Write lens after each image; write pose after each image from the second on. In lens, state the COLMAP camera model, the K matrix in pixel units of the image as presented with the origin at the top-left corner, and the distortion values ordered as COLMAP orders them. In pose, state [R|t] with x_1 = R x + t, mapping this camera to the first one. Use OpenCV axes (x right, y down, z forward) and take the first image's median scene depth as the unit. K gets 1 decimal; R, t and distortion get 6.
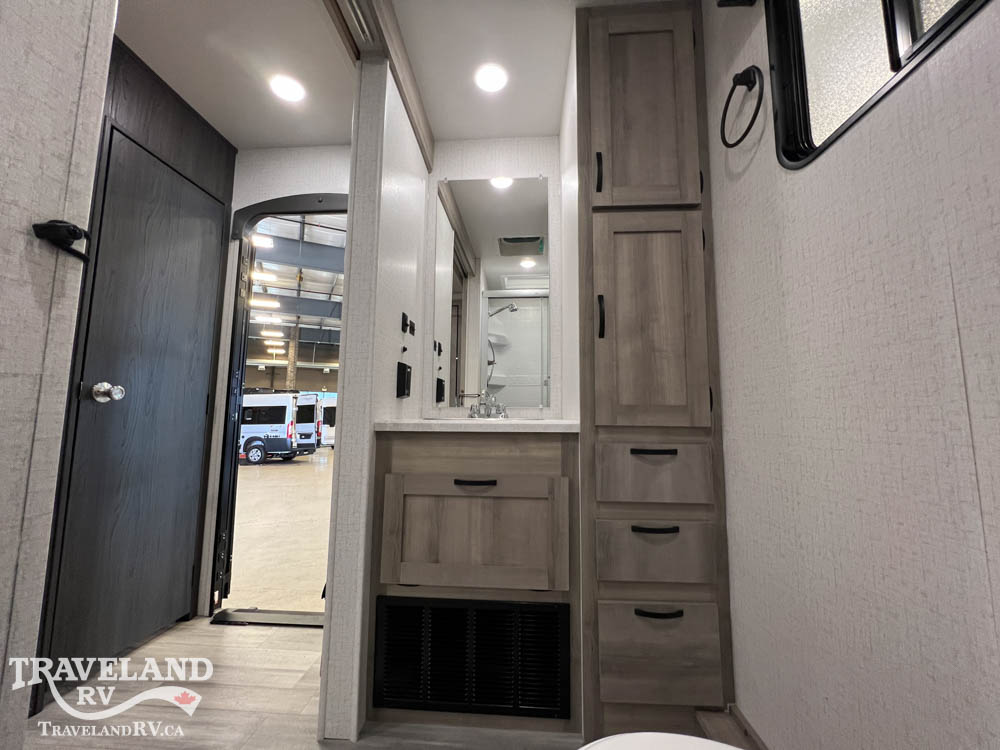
lens RADIAL K [[400.2, 0, 495.4], [0, 400.2, 372.6], [0, 0, 1]] dist [-0.002757, 0.000501]
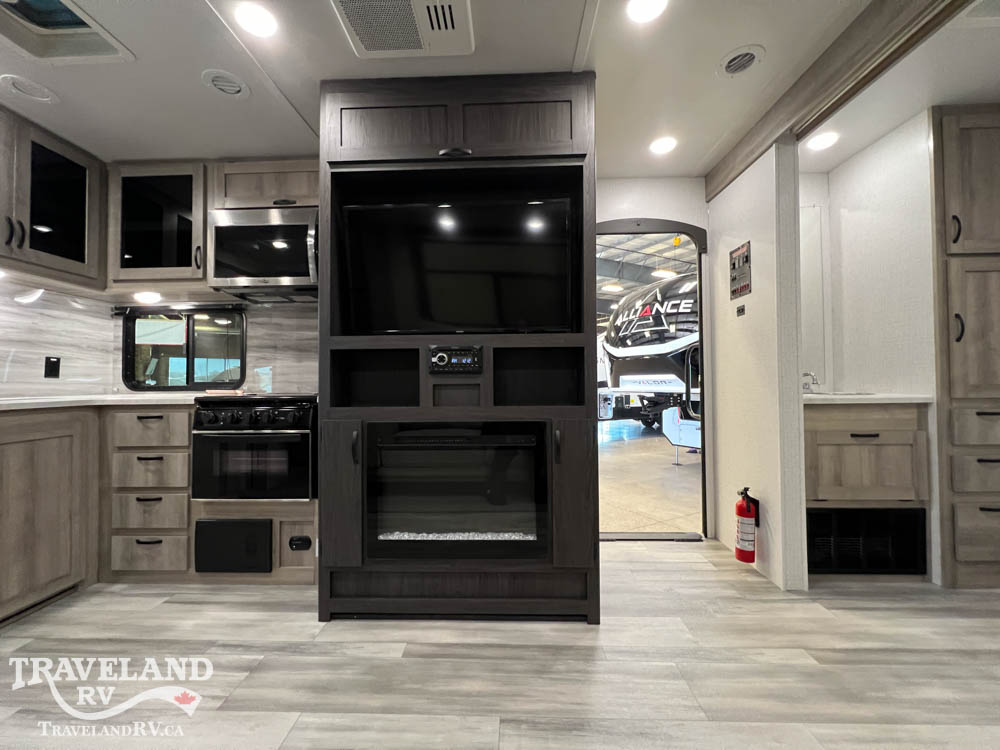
lens RADIAL K [[398.6, 0, 497.3], [0, 398.6, 372.4], [0, 0, 1]] dist [-0.003616, 0.000414]
pose [[0.999223, -0.016801, 0.035646, -1.504683], [0.013649, 0.996125, 0.086881, -0.121305], [-0.036968, -0.086327, 0.995581, -0.457102]]
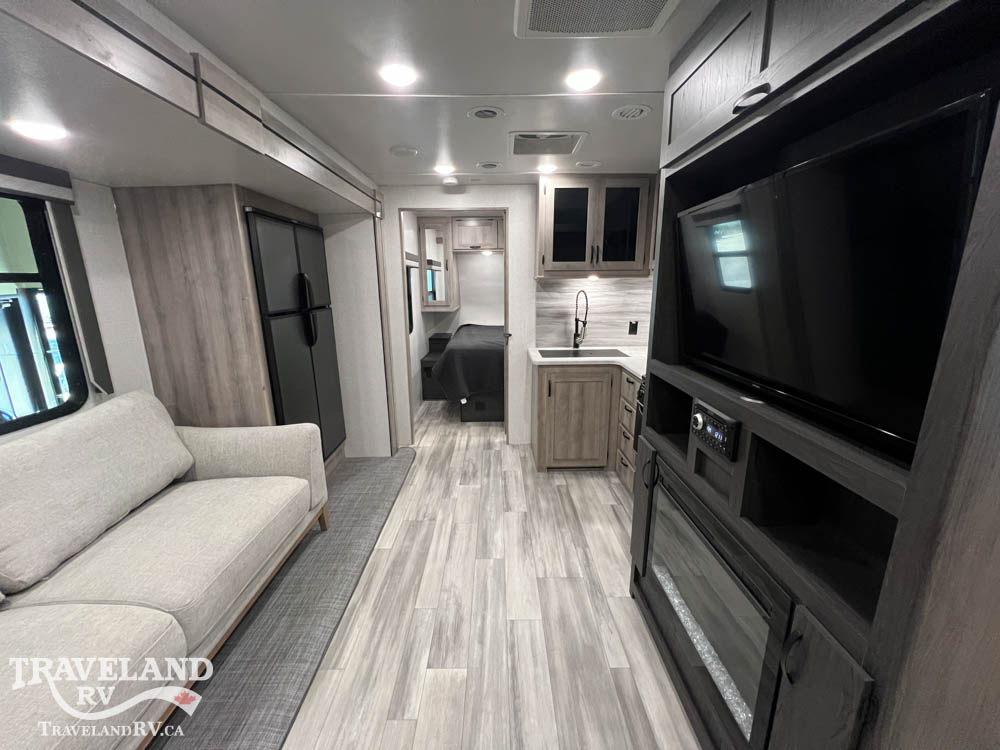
lens RADIAL K [[398.6, 0, 499.3], [0, 398.6, 372.5], [0, 0, 1]] dist [-0.003616, 0.000414]
pose [[0.075609, 0.215825, -0.973500, -0.750607], [0.117077, 0.967620, 0.223615, -0.445851], [0.990240, -0.130882, 0.047893, 0.329606]]
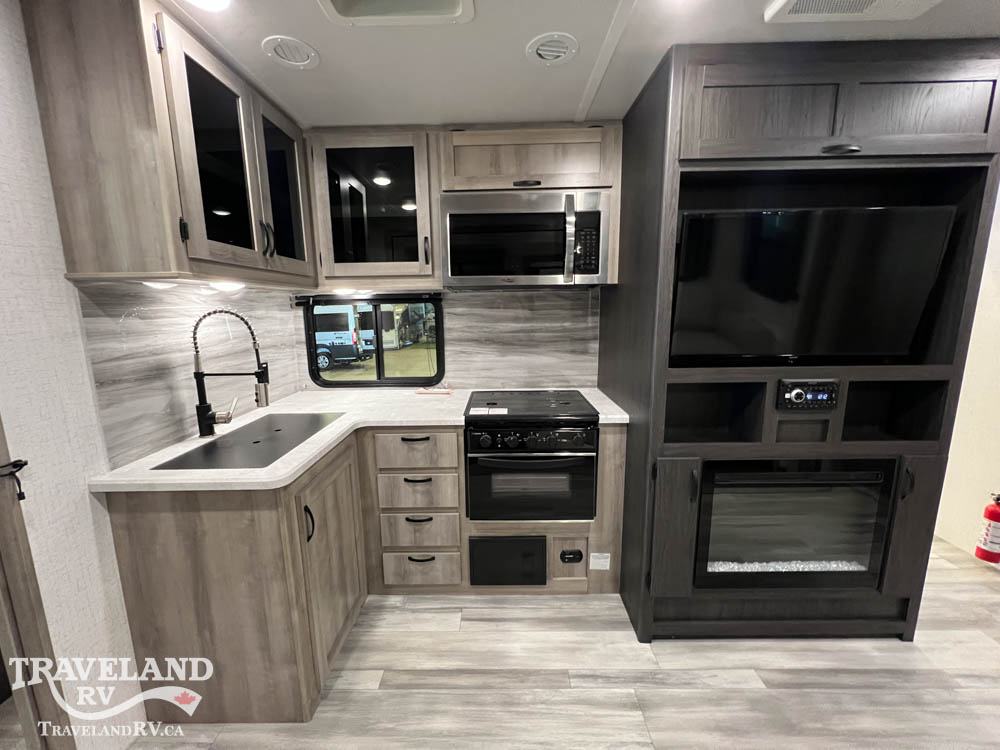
lens RADIAL K [[400.2, 0, 497.5], [0, 400.2, 372.3], [0, 0, 1]] dist [-0.002757, 0.000501]
pose [[0.998216, -0.031185, 0.050919, -2.588724], [0.016315, 0.962777, 0.269805, -0.457071], [-0.057438, -0.268493, 0.961568, -0.231197]]
